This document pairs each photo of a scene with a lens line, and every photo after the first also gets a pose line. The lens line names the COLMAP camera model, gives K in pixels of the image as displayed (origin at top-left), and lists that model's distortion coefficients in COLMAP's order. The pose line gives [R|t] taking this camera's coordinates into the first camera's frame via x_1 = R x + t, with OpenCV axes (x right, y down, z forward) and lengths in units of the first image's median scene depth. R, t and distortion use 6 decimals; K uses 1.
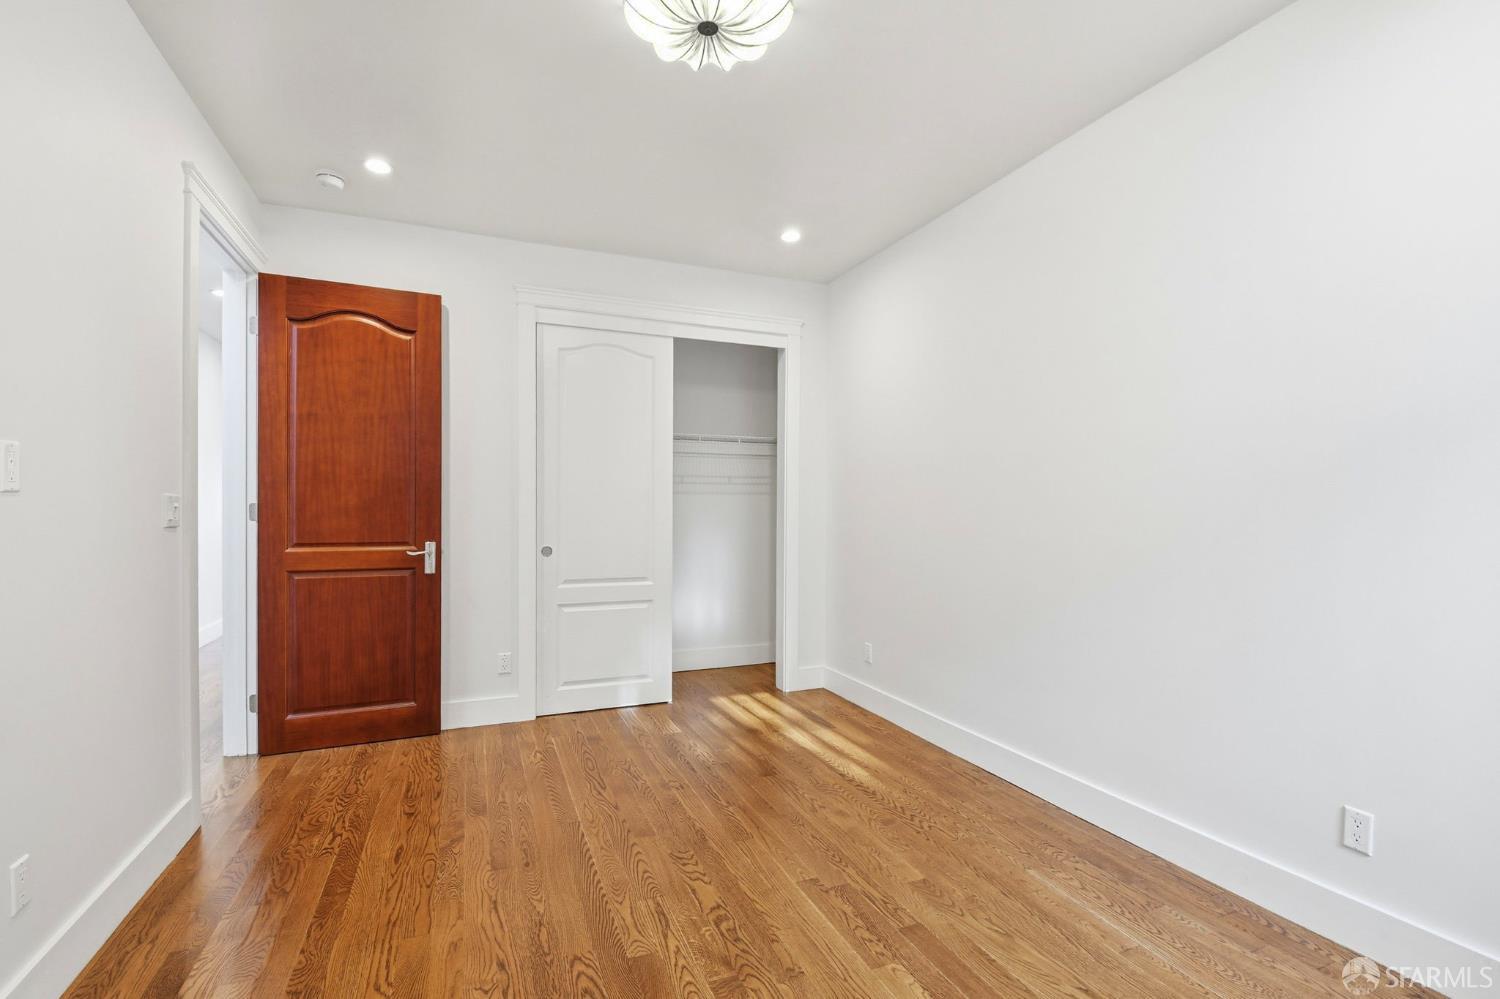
lens RADIAL K [[673.4, 0, 748.2], [0, 673.4, 502.7], [0, 0, 1]] dist [-0.002207, -0.006584]
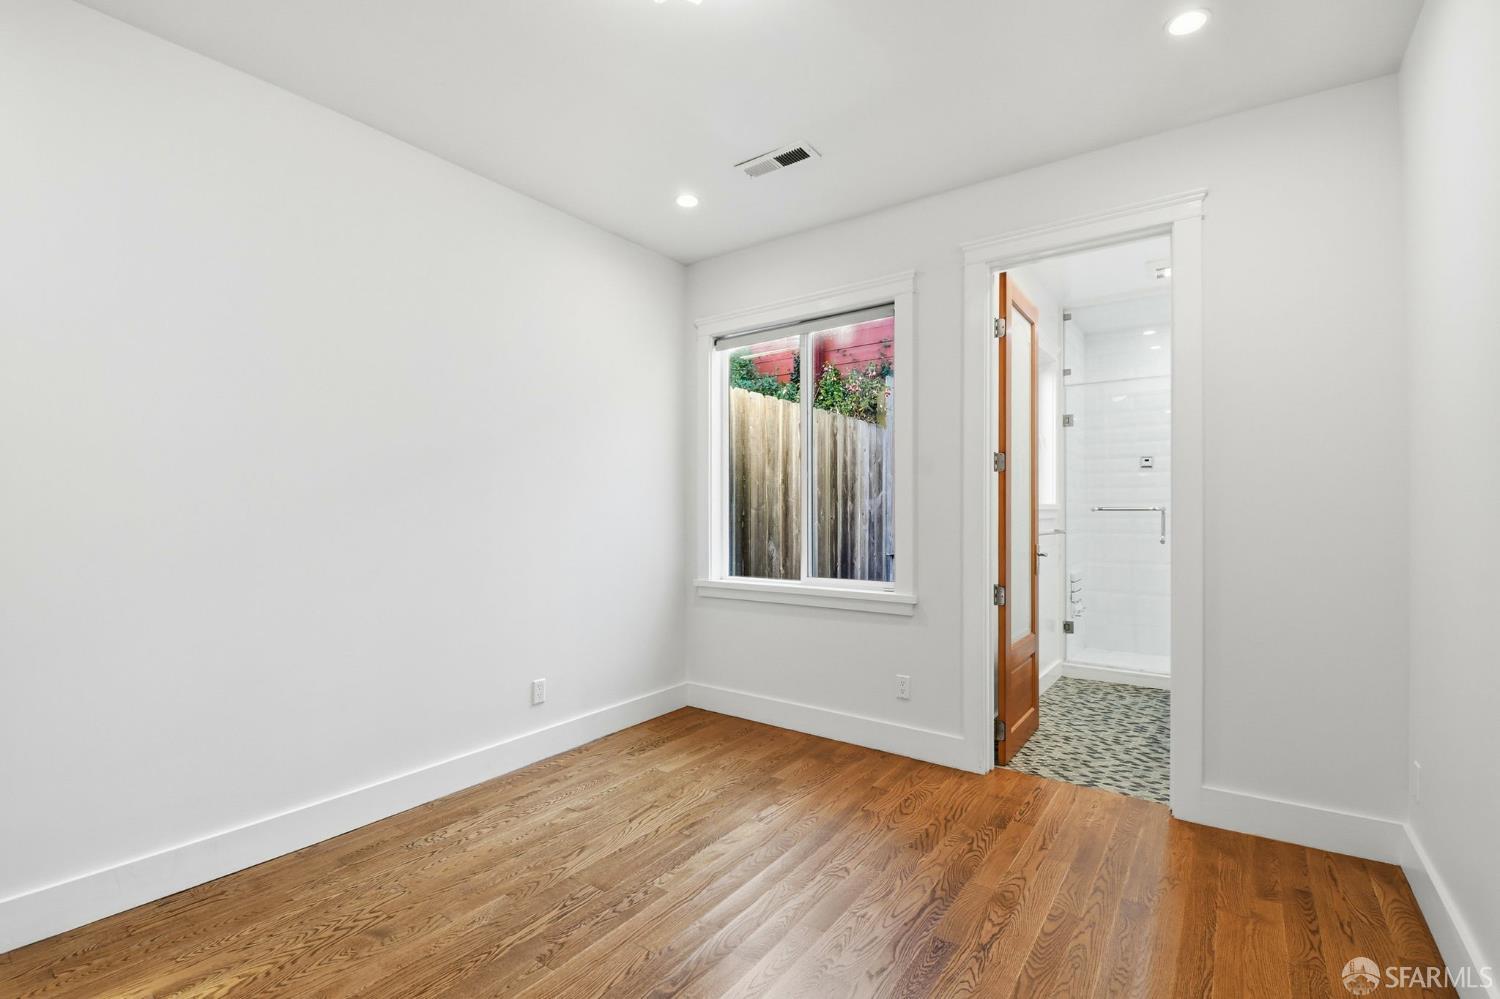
lens RADIAL K [[673.4, 0, 740.9], [0, 673.4, 503.6], [0, 0, 1]] dist [-0.002207, -0.006584]
pose [[-0.511777, 0.002969, 0.859113, -0.820424], [-0.002083, 0.999987, -0.004697, 0.007921], [-0.859116, -0.004193, -0.511765, 1.354156]]
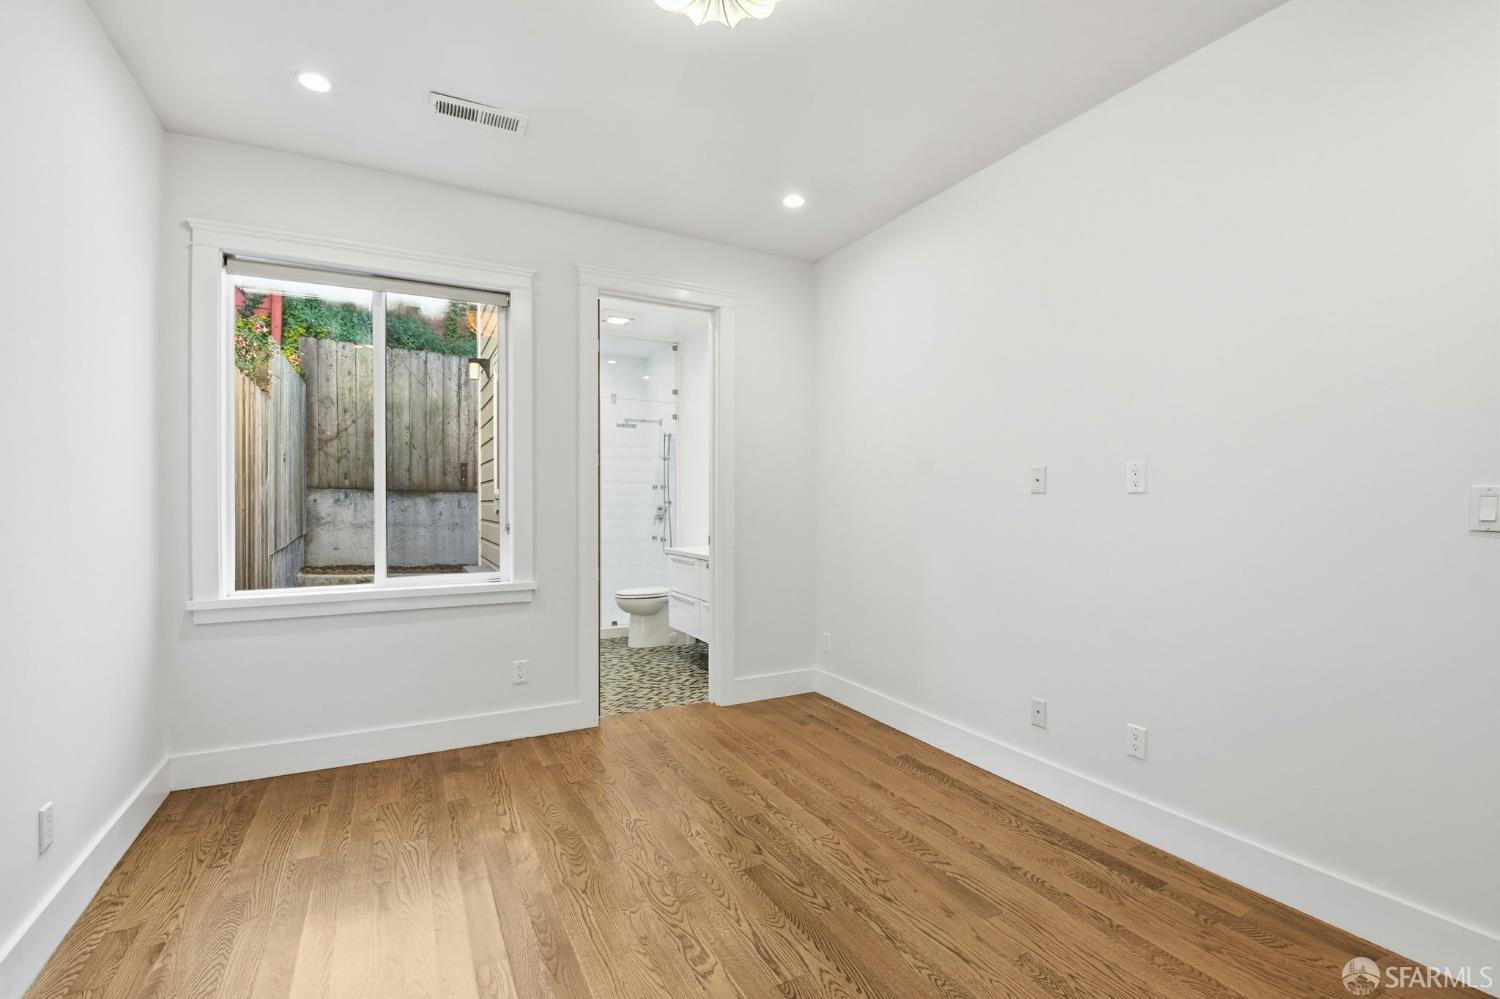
lens RADIAL K [[673.4, 0, 757.7], [0, 673.4, 496.1], [0, 0, 1]] dist [-0.002207, -0.006584]
pose [[-0.993857, -0.011724, -0.110051, -0.010678], [-0.011497, 0.999930, -0.002698, 0.002244], [0.110075, -0.001416, -0.993922, 1.921825]]
